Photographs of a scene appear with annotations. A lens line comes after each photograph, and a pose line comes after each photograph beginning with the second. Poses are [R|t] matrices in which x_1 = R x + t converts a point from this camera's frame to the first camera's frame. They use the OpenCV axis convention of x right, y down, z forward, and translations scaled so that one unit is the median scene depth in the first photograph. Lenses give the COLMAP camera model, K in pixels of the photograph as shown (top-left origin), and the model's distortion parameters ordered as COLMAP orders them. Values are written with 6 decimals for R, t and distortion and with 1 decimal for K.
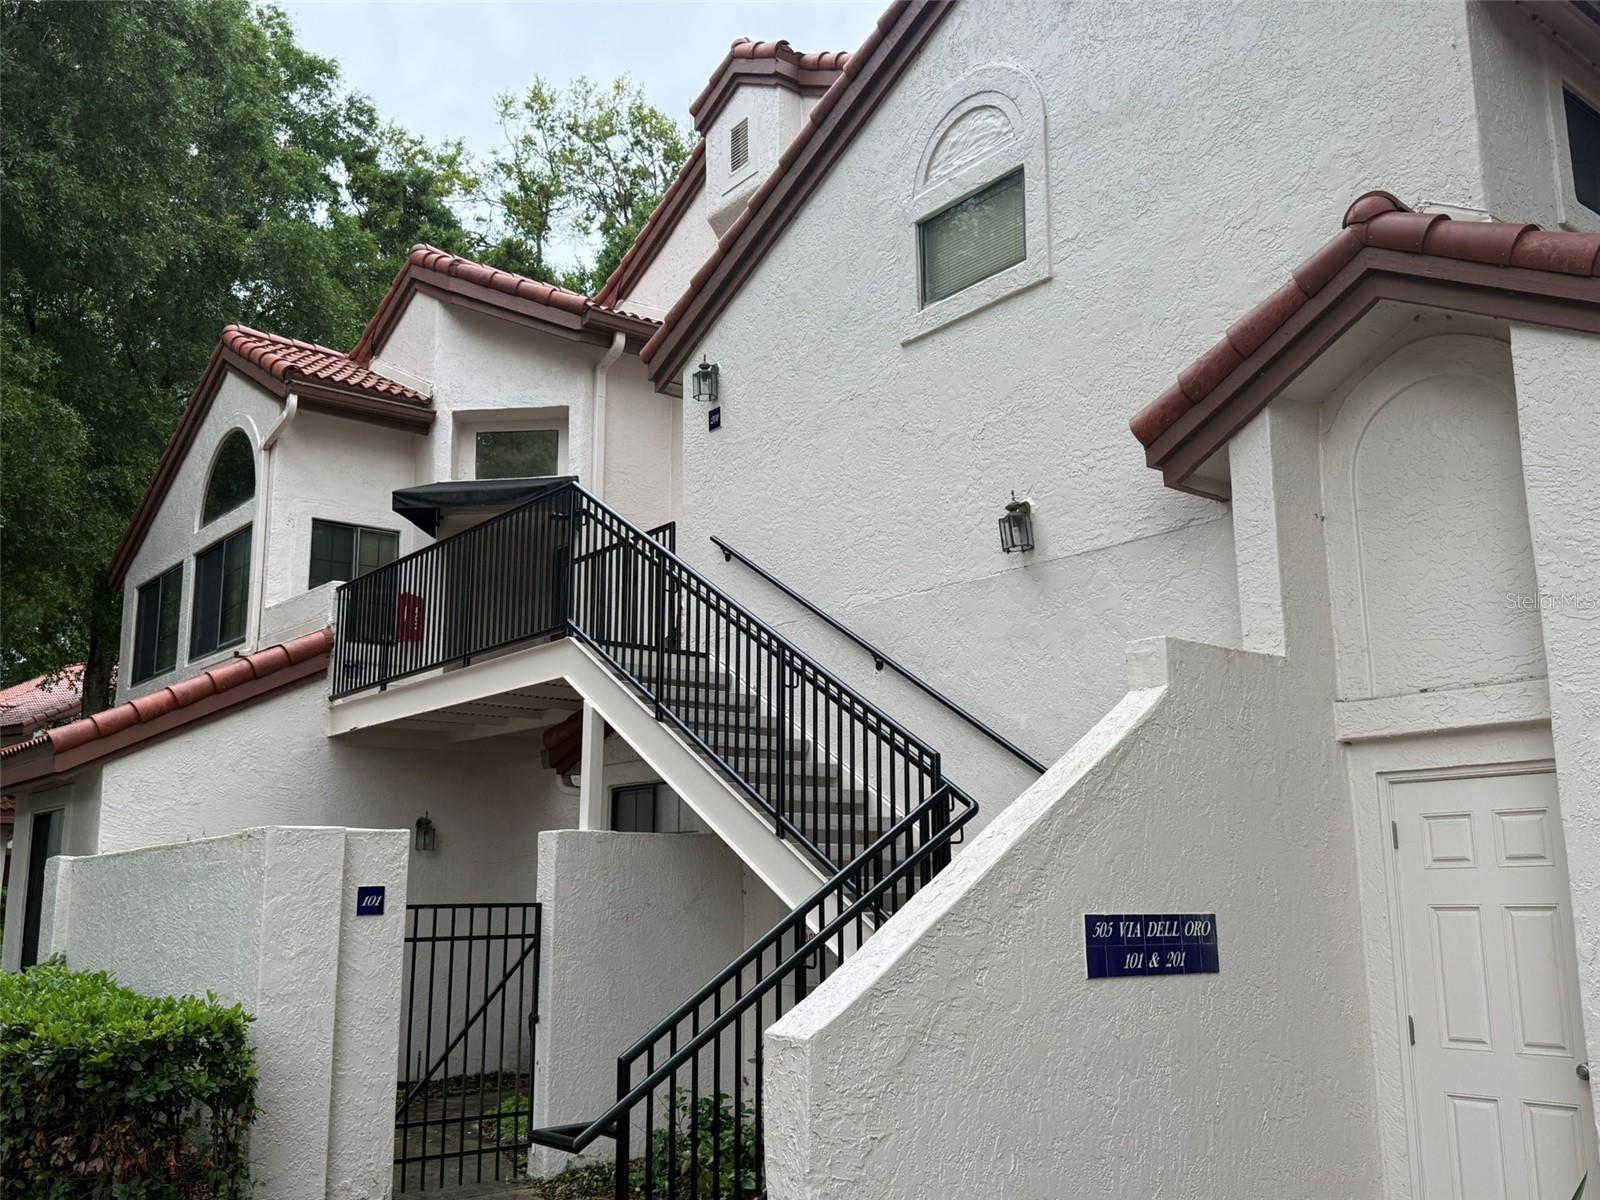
lens RADIAL K [[1483.0, 0, 805.1], [0, 1483.0, 600.5], [0, 0, 1]] dist [0.103896, 0.000000]
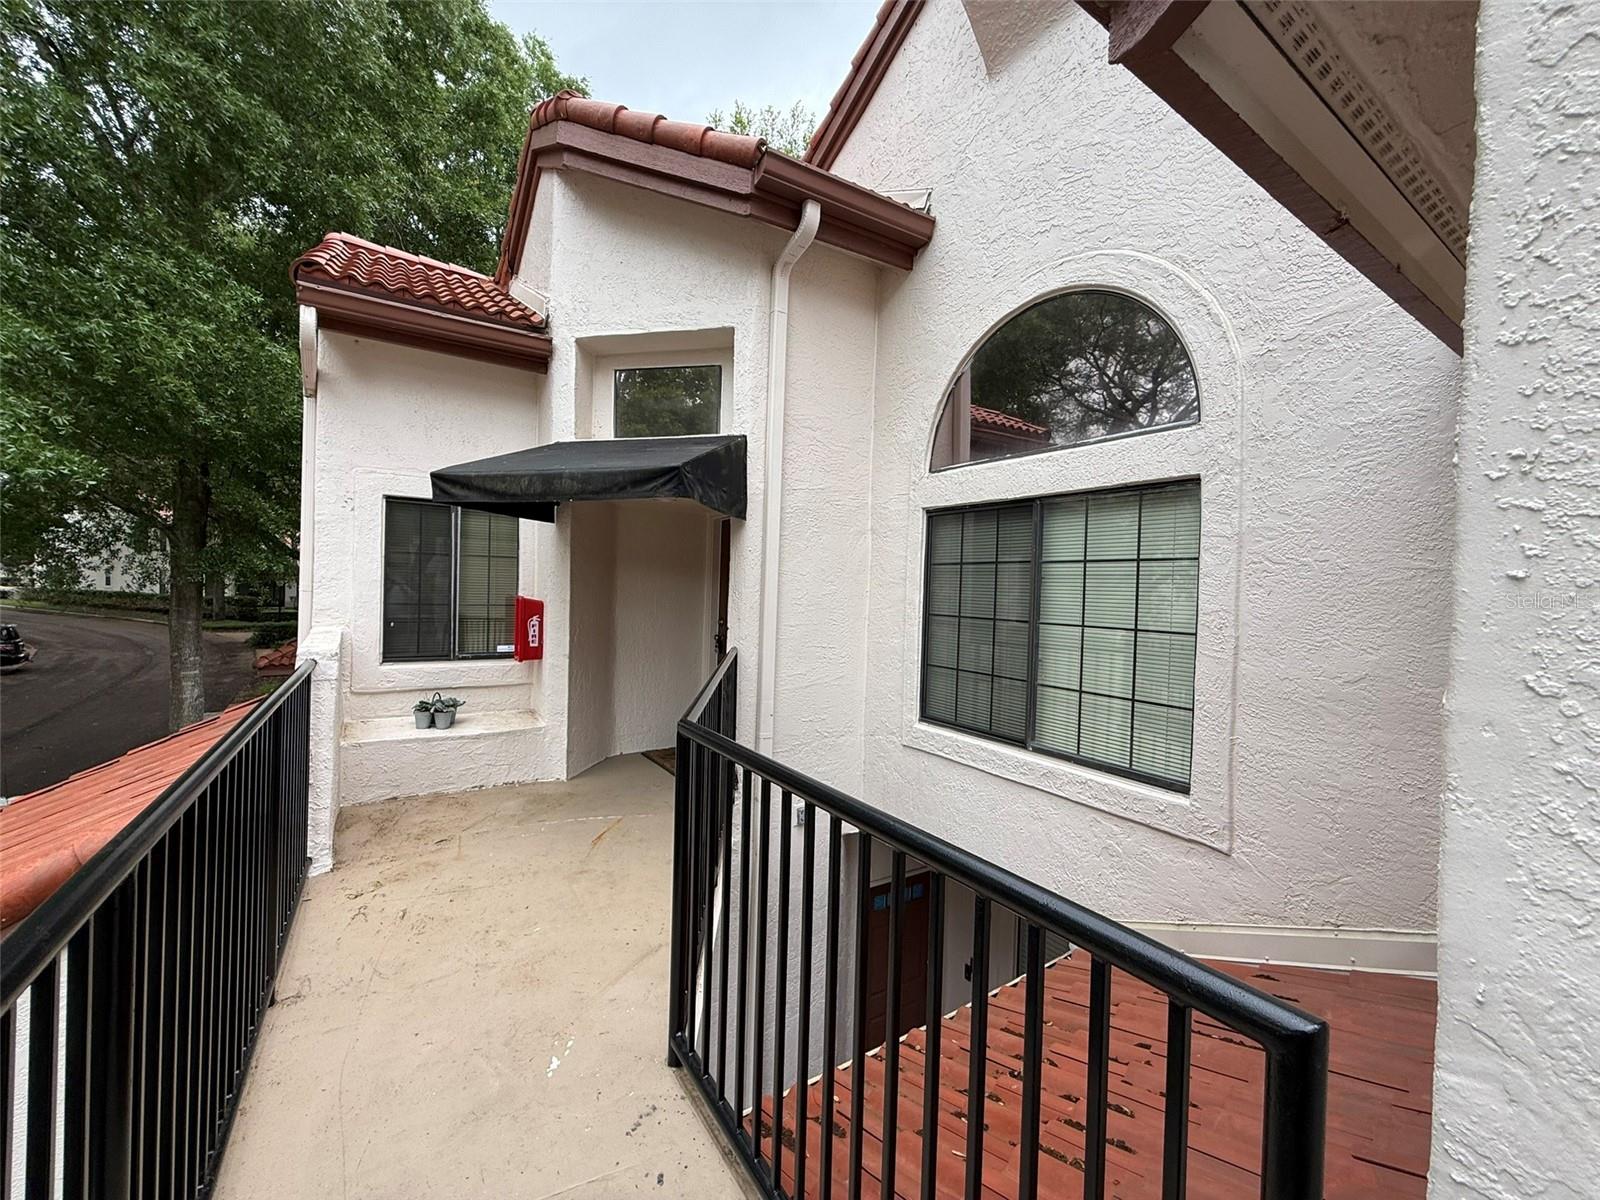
lens RADIAL K [[635.6, 0, 799.3], [0, 635.6, 607.0], [0, 0, 1]] dist [-0.000384, -0.001628]
pose [[0.994182, 0.036816, -0.101221, -0.094621], [-0.012880, 0.973663, 0.227629, -0.072183], [0.106936, -0.225001, 0.968473, 0.689233]]
